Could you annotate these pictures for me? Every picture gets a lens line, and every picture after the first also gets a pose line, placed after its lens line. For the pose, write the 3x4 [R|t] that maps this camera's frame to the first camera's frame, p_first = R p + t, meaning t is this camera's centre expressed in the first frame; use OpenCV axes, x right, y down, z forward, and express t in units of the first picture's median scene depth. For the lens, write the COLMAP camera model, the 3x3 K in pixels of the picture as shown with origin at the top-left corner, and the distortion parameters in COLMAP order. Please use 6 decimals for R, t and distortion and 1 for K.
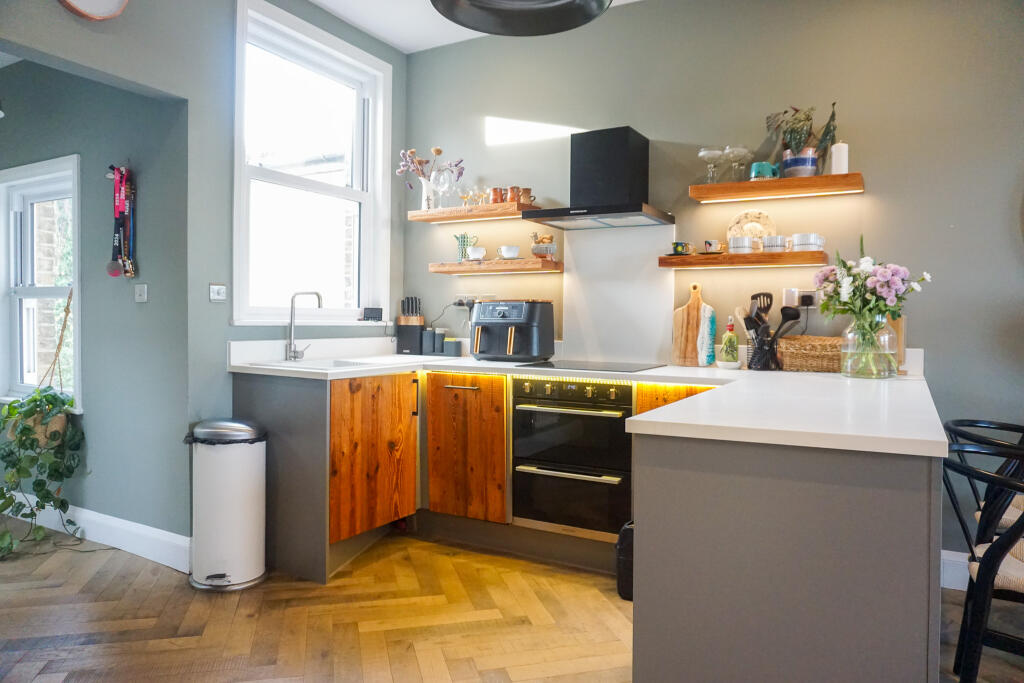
lens RADIAL K [[686.7, 0, 514.7], [0, 686.7, 334.1], [0, 0, 1]] dist [-0.057659, 0.036345]
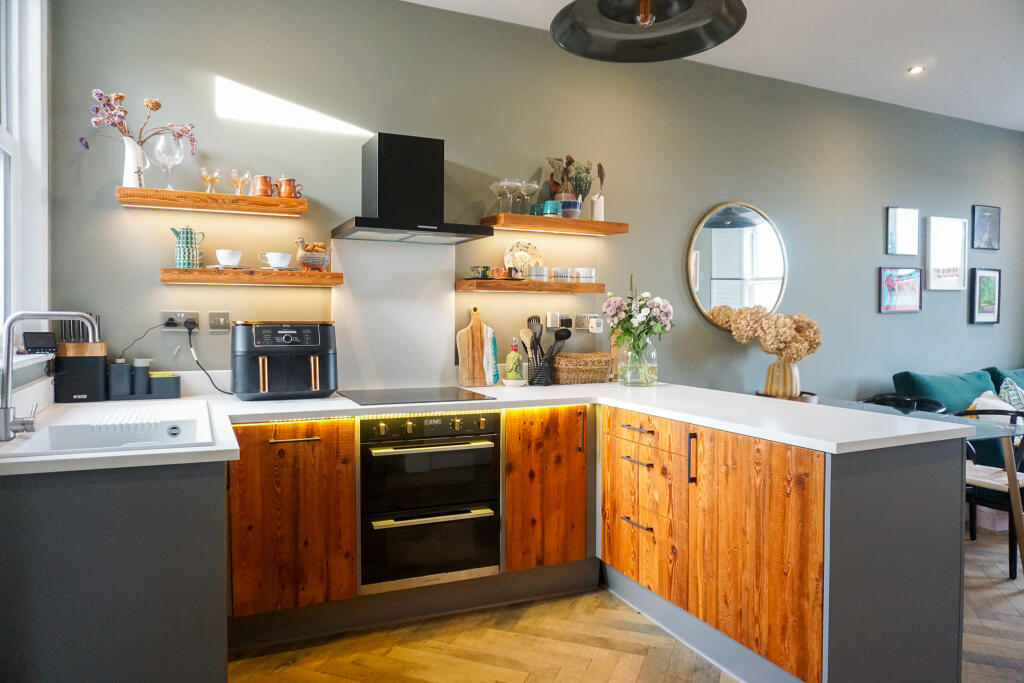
lens RADIAL K [[686.7, 0, 514.7], [0, 686.7, 334.1], [0, 0, 1]] dist [-0.057659, 0.036345]
pose [[0.577801, -0.024743, 0.815803, -0.548753], [0.015234, 0.999693, 0.019531, -0.050736], [-0.816036, 0.001143, 0.578001, 0.362693]]
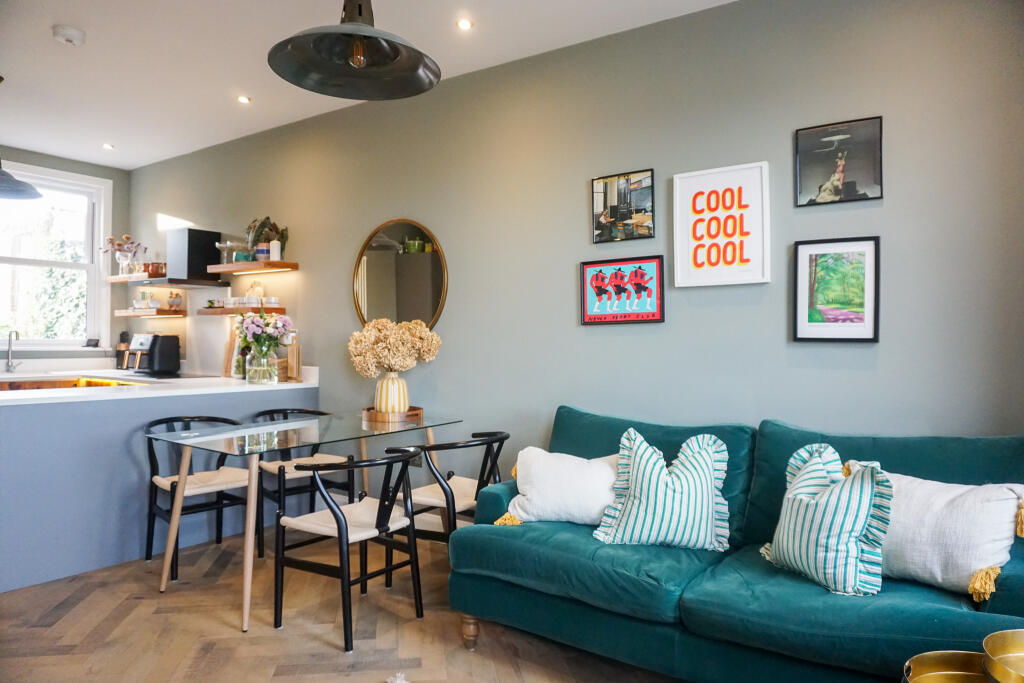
lens RADIAL K [[692.3, 0, 512.0], [0, 692.3, 322.4], [0, 0, 1]] dist [-0.087560, 0.031044]
pose [[0.995901, -0.002289, -0.090421, 1.041298], [-0.001504, 0.999122, -0.041857, -0.016019], [0.090438, 0.041822, 0.995024, -0.502198]]
